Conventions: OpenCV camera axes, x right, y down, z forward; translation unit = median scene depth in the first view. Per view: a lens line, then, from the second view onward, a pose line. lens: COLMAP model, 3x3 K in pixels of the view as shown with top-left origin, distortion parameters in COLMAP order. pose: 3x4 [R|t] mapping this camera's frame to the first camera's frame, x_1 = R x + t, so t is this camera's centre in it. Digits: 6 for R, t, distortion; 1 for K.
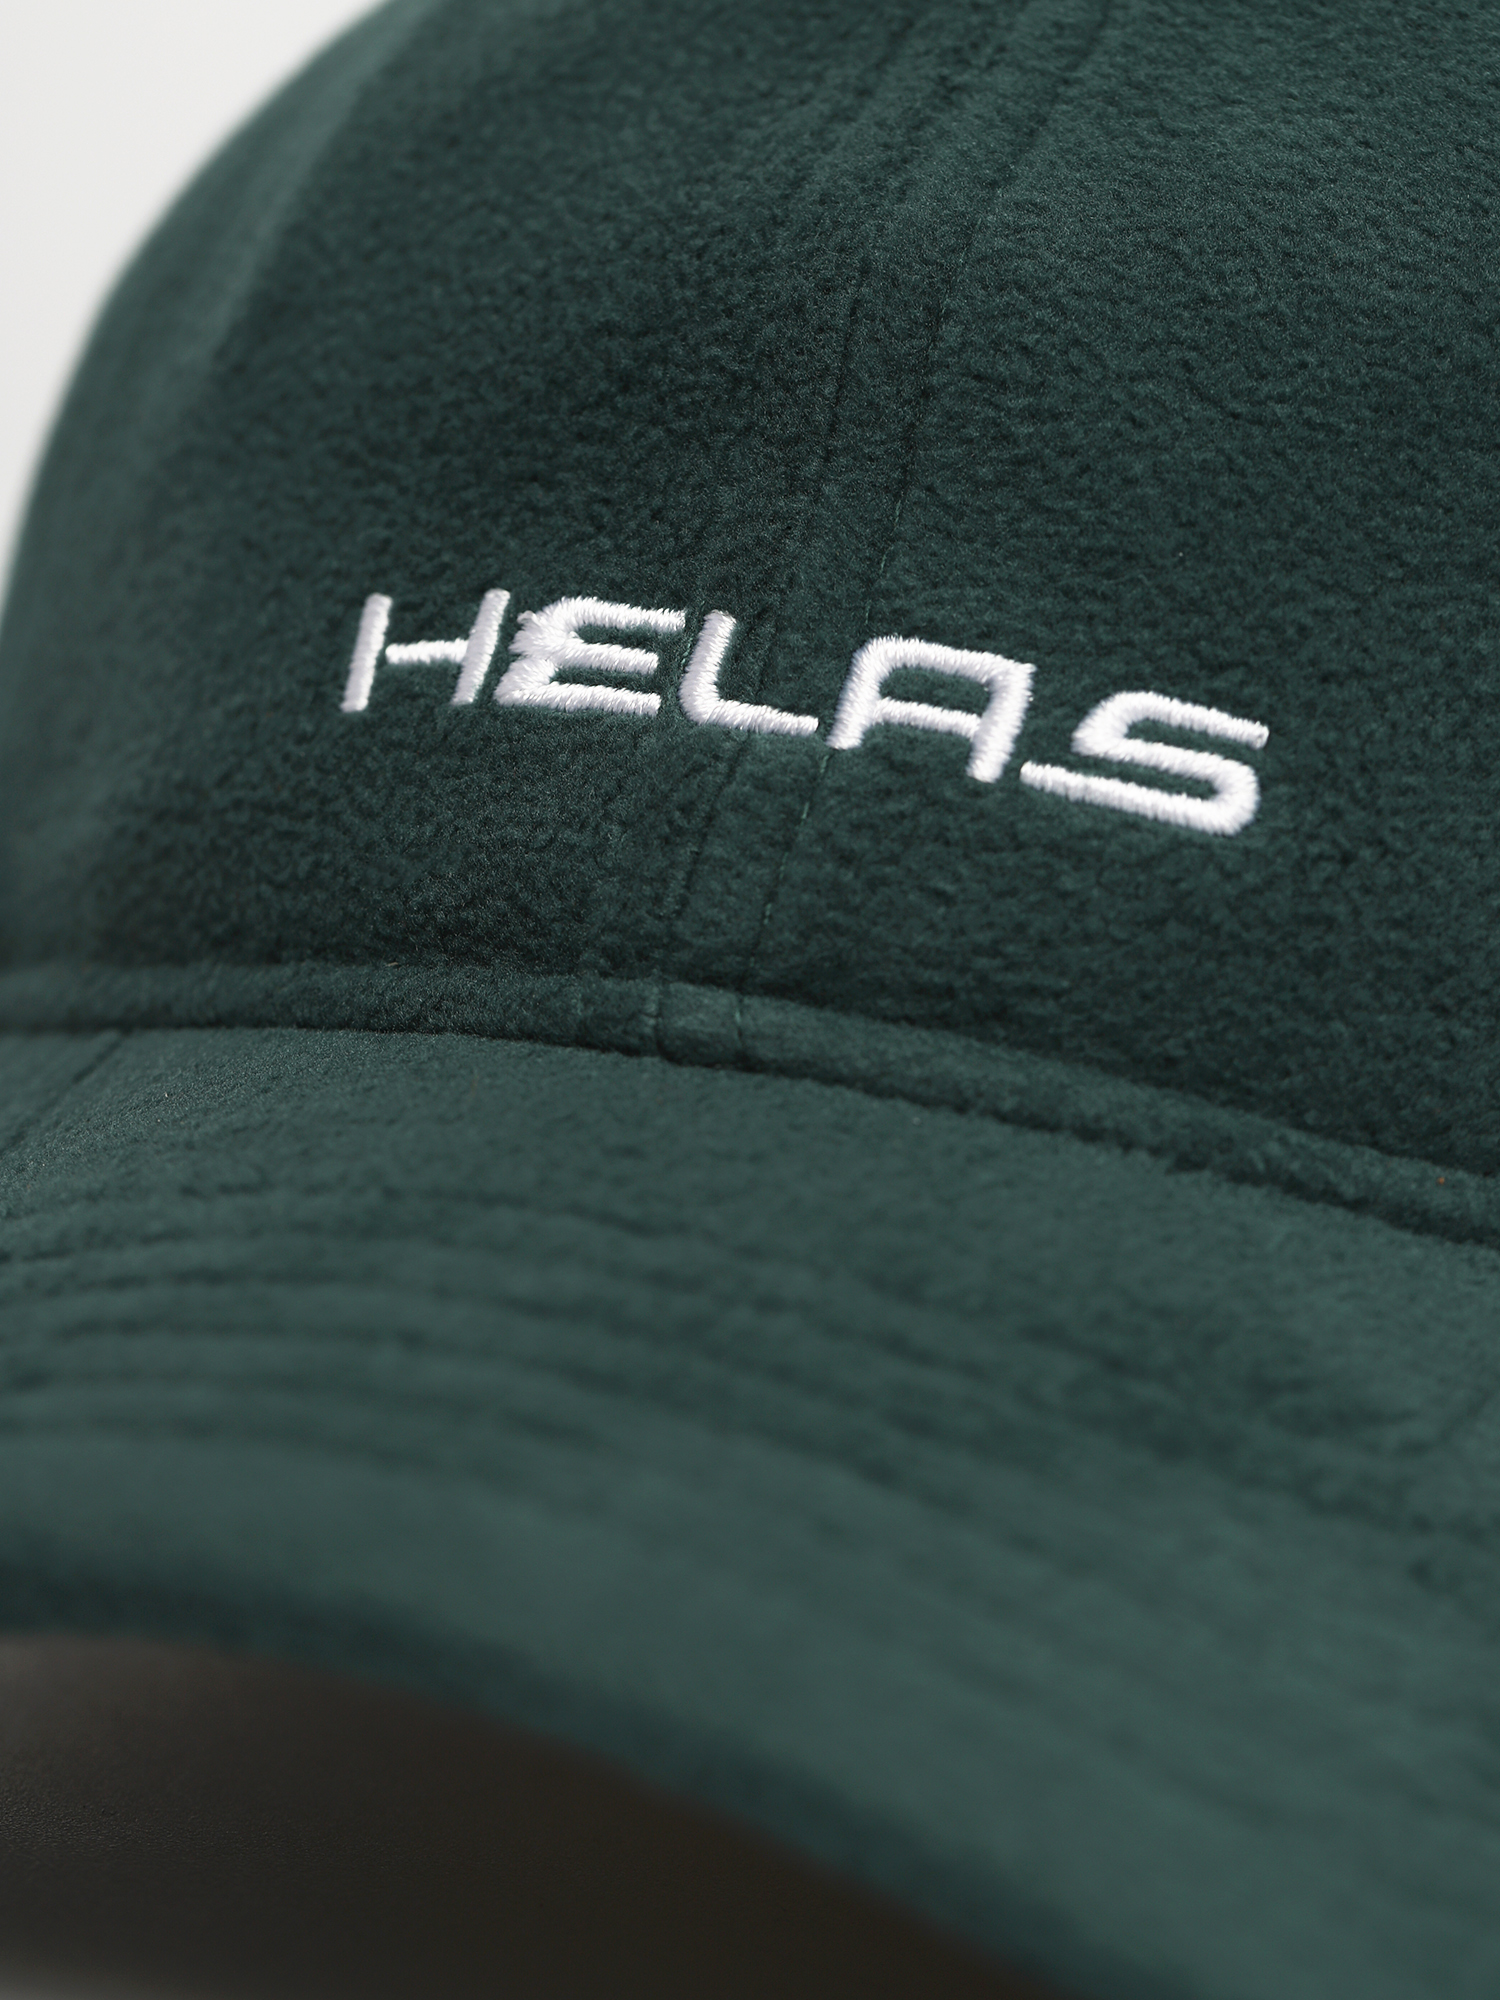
lens RADIAL K [[7137.6, 0, 750.0], [0, 7137.6, 1000.0], [0, 0, 1]] dist [-0.078518, -0.351065]
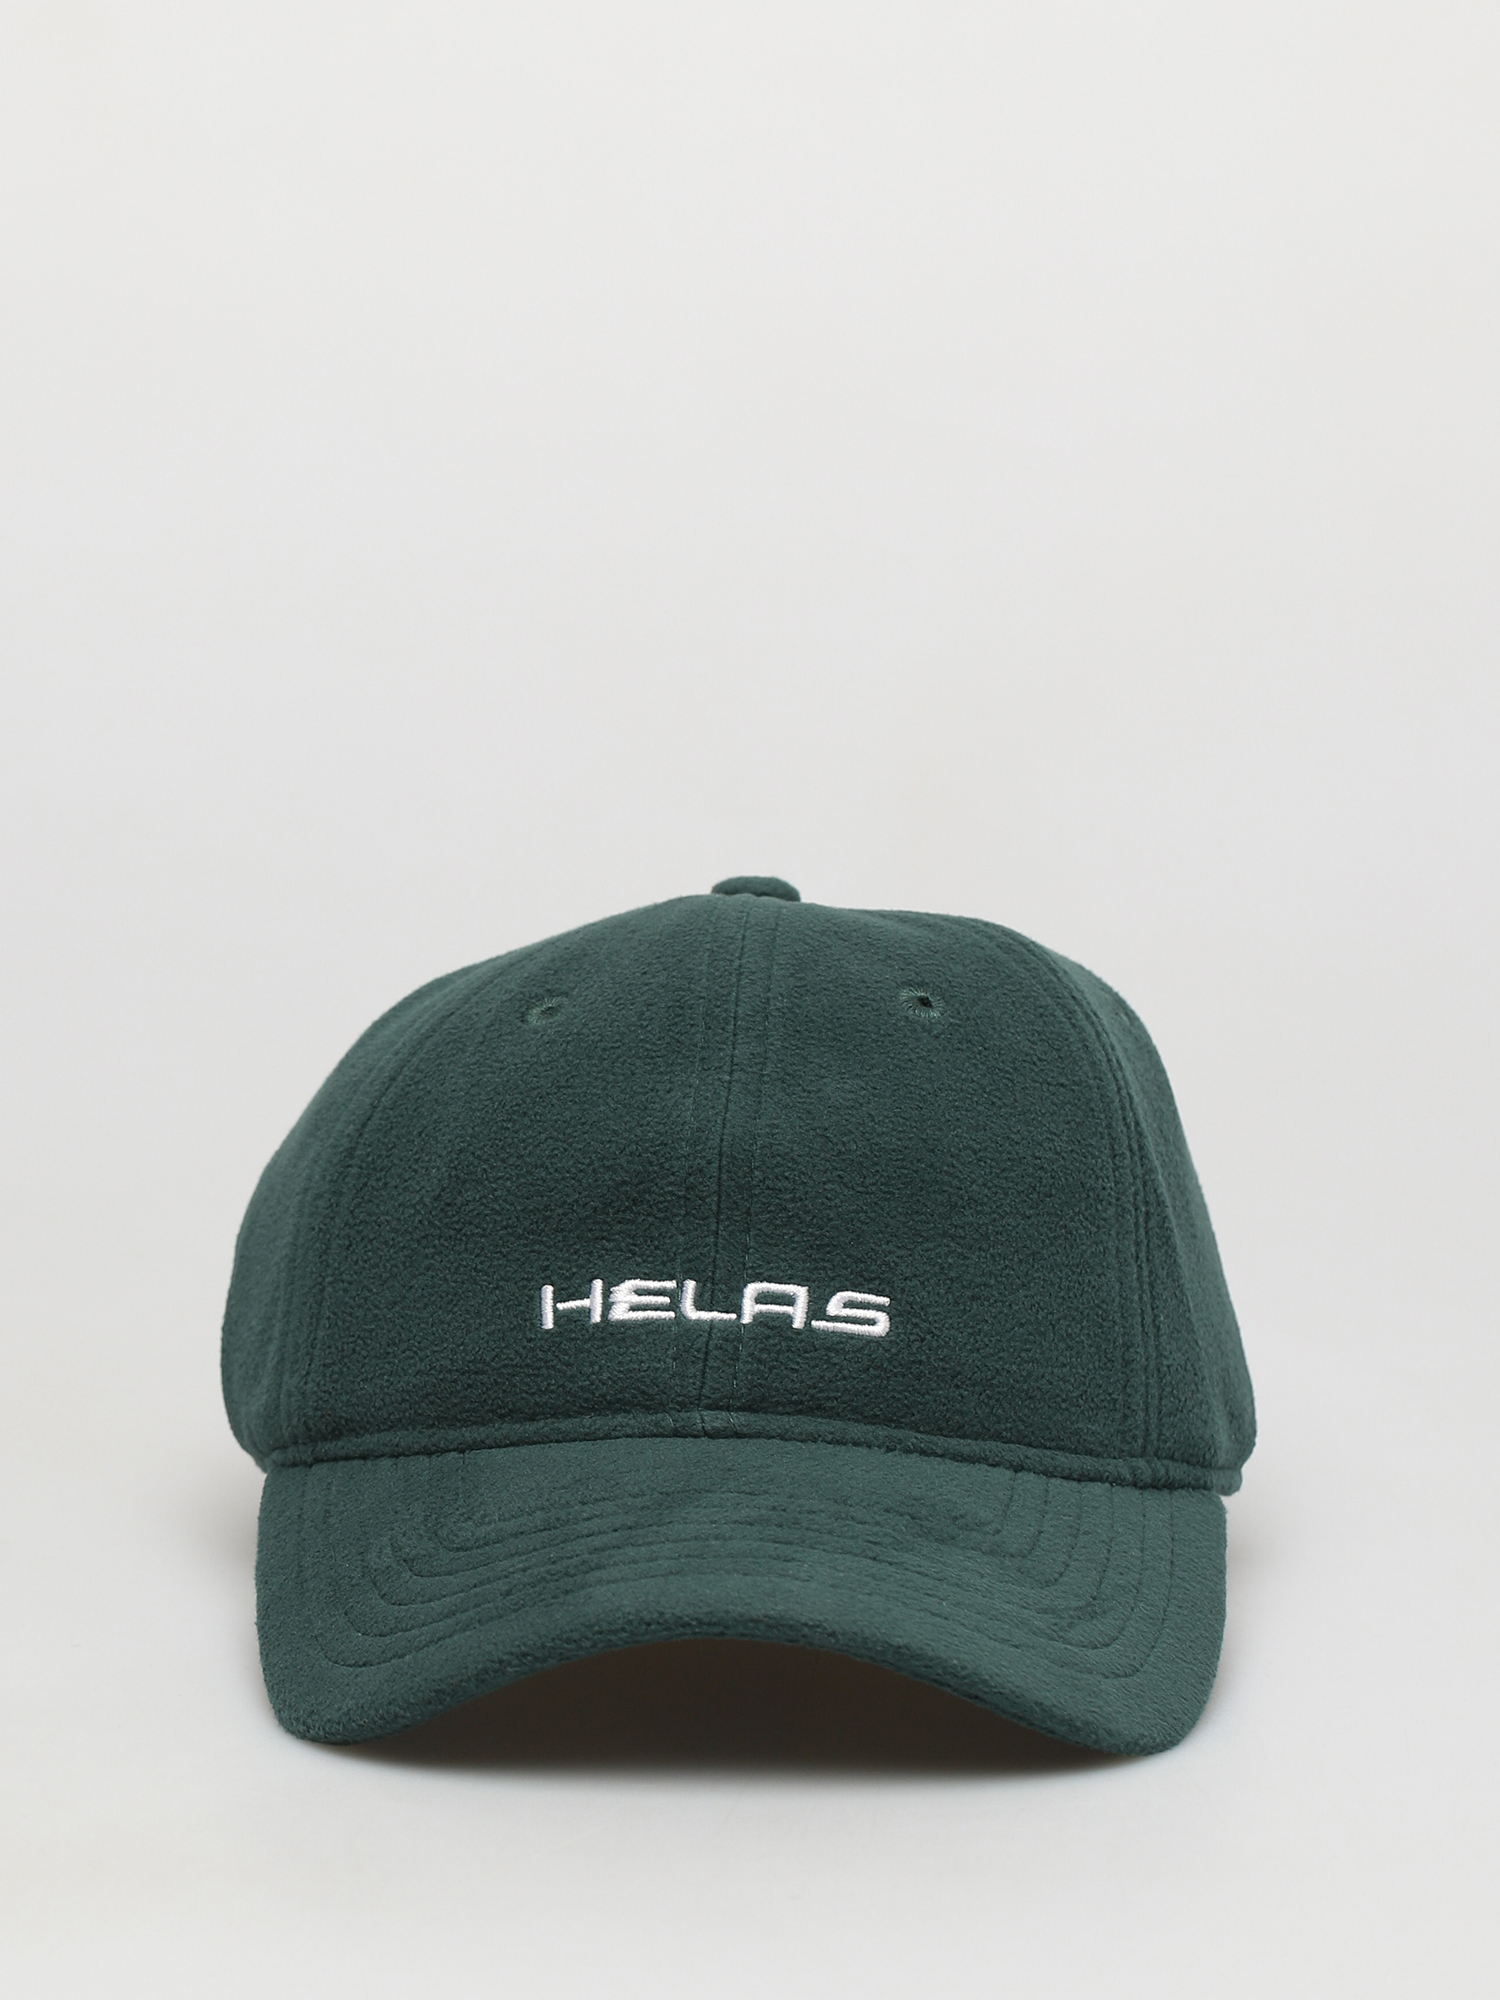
lens RADIAL K [[5617.9, 0, 750.0], [0, 5617.9, 1000.0], [0, 0, 1]] dist [-0.773701, 0.024569]
pose [[0.951516, -0.107360, 0.288254, -0.623072], [0.121456, 0.992100, -0.031415, -0.093373], [-0.282604, 0.064902, 0.957039, -1.172785]]
